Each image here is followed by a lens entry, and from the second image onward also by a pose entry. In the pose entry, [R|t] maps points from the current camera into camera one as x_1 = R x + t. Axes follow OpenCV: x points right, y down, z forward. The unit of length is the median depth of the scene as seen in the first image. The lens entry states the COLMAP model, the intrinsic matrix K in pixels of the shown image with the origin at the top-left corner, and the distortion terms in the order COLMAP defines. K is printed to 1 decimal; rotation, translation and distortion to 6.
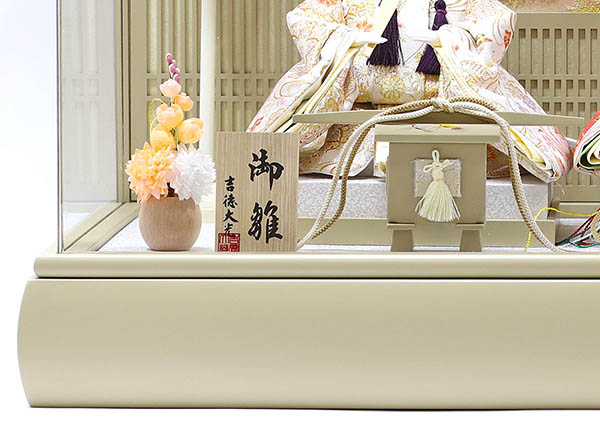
lens RADIAL K [[2486.5, 0, 300.0], [0, 2486.5, 217.5], [0, 0, 1]] dist [0.166565, 2.017596]
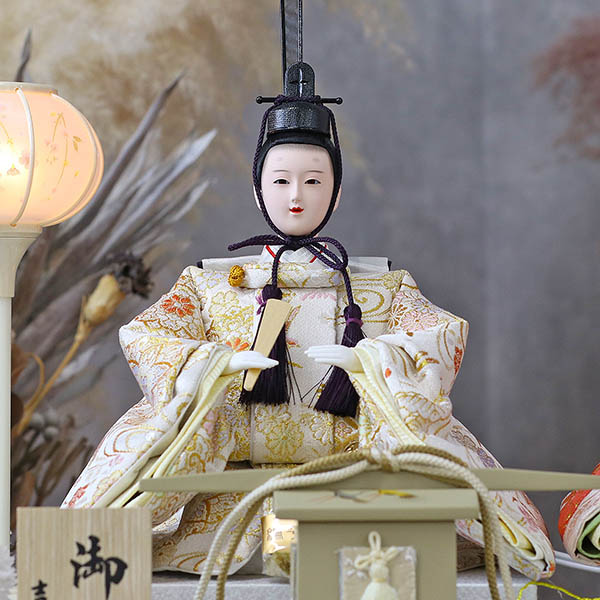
lens RADIAL K [[2832.3, 0, 300.0], [0, 2832.3, 300.0], [0, 0, 1]] dist [0.008845, -1.866756]
pose [[0.997349, -0.011210, 0.071900, -0.012351], [0.018999, 0.993906, -0.108578, -0.007577], [-0.070245, 0.109656, 0.991484, 0.272201]]
